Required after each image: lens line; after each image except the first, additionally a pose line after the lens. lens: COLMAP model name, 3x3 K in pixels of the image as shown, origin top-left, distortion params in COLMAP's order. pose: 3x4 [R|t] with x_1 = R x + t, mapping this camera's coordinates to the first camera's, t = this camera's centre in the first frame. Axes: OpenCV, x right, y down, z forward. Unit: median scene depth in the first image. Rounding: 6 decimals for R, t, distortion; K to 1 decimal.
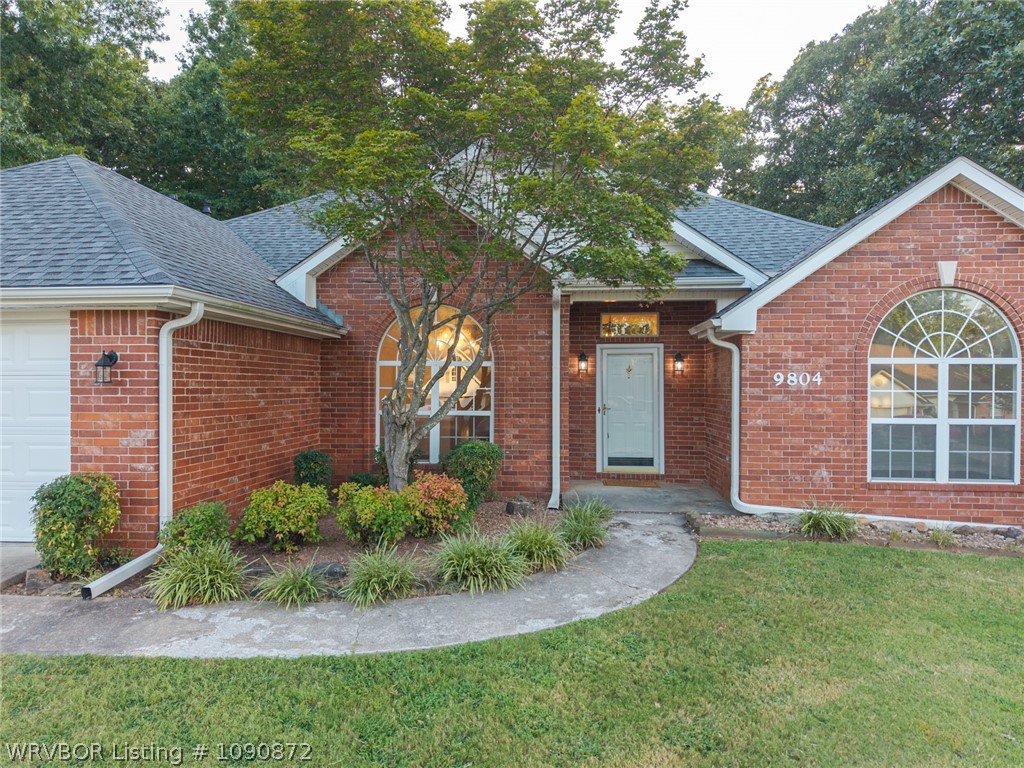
lens RADIAL K [[688.9, 0, 512.7], [0, 688.9, 382.5], [0, 0, 1]] dist [0.010498, -0.006606]
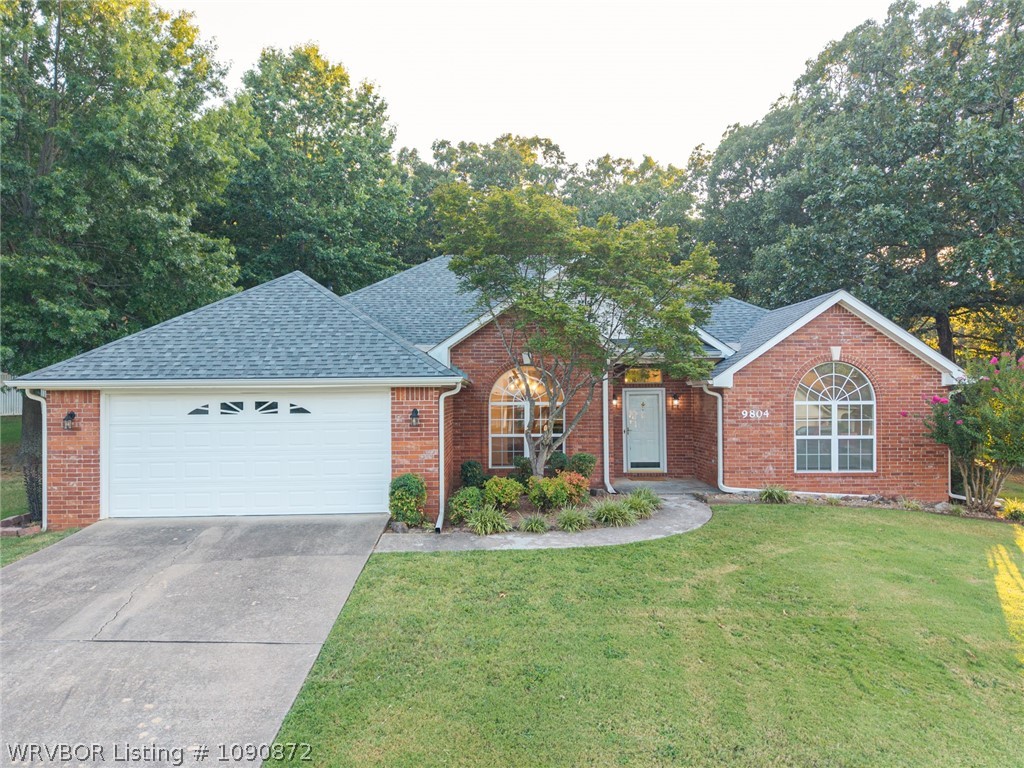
lens RADIAL K [[698.9, 0, 512.0], [0, 698.9, 384.0], [0, 0, 1]] dist [0.031776, -0.031731]
pose [[0.993615, -0.007480, 0.112577, -0.398511], [0.008870, 0.999890, -0.011858, -0.065998], [-0.112476, 0.012781, 0.993572, -0.693481]]
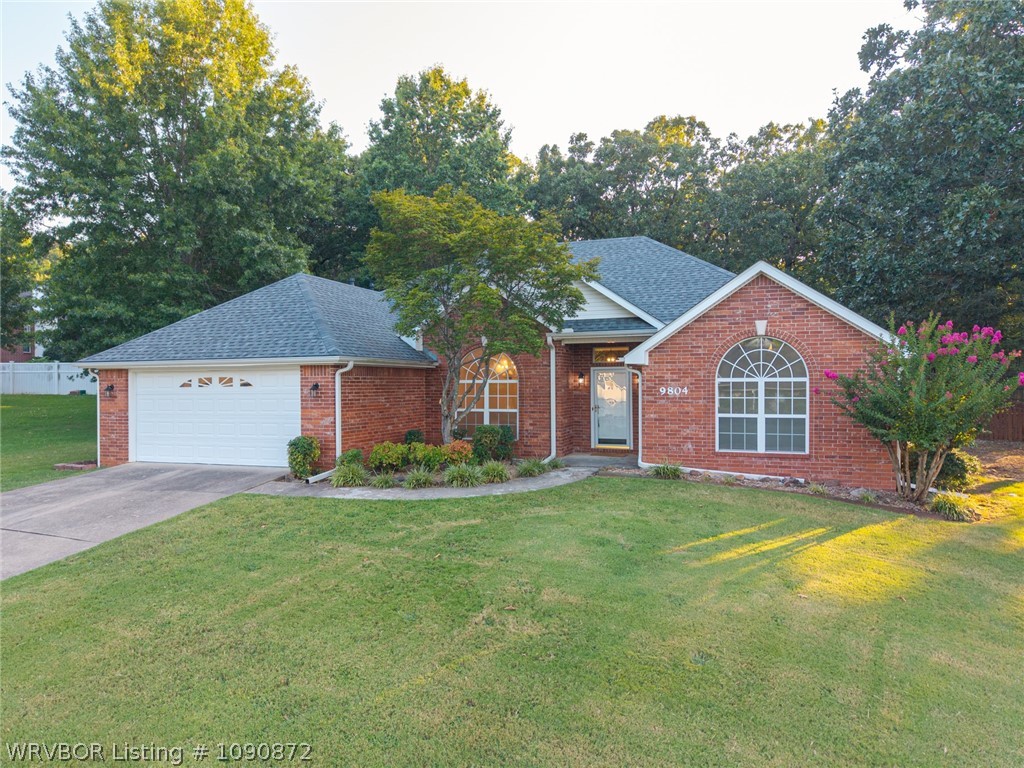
lens RADIAL K [[690.3, 0, 511.9], [0, 690.3, 380.0], [0, 0, 1]] dist [0.047054, -0.059908]
pose [[0.965439, -0.009716, -0.260449, 0.484799], [0.009470, 0.999953, -0.002198, -0.032913], [0.260458, -0.000345, 0.965485, -0.790830]]
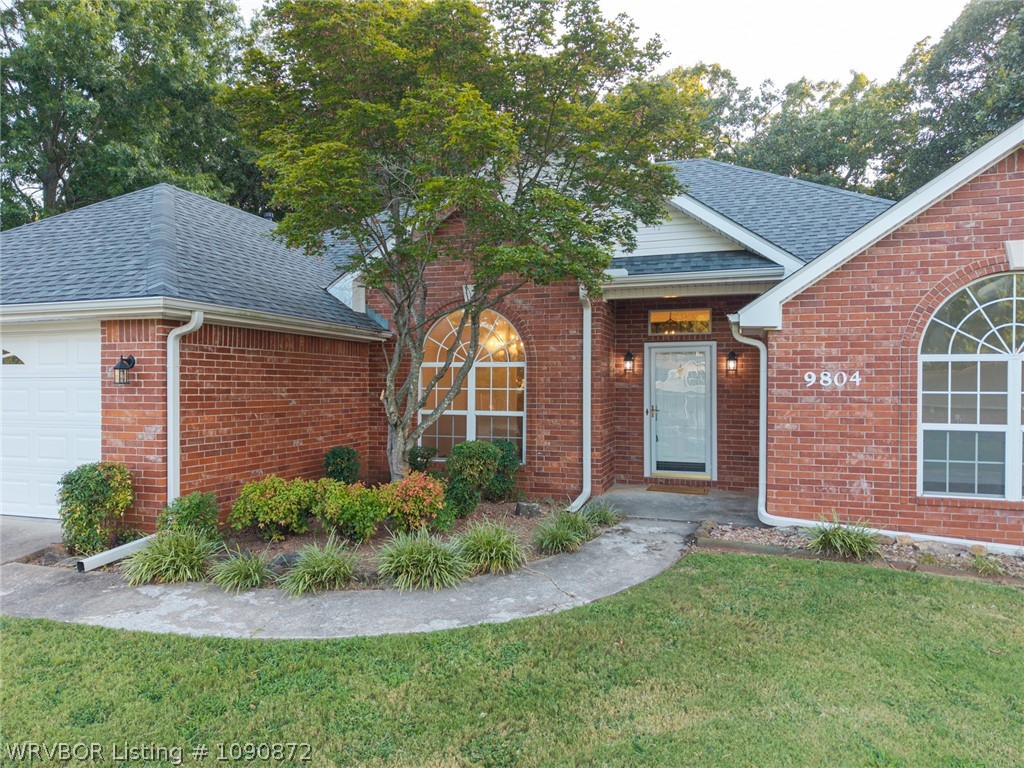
lens RADIAL K [[688.9, 0, 512.7], [0, 688.9, 382.5], [0, 0, 1]] dist [0.010498, -0.006606]
pose [[0.973165, -0.000922, -0.230106, 0.220100], [0.000806, 0.999999, -0.000598, -0.000259], [0.230106, 0.000396, 0.973165, 0.029164]]
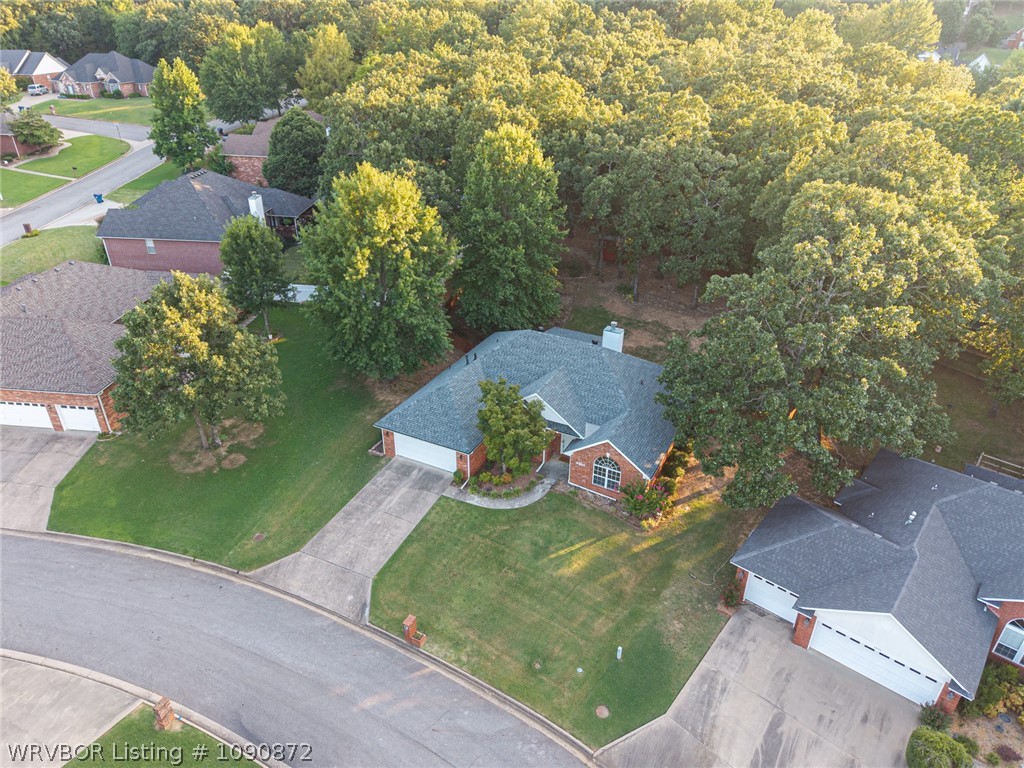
lens RADIAL K [[688.9, 0, 512.7], [0, 688.9, 382.5], [0, 0, 1]] dist [0.010498, -0.006606]
pose [[0.923805, 0.189376, -0.332749, 1.558497], [0.000393, 0.868634, 0.495454, -3.101056], [0.382864, -0.457834, 0.802374, -3.037707]]
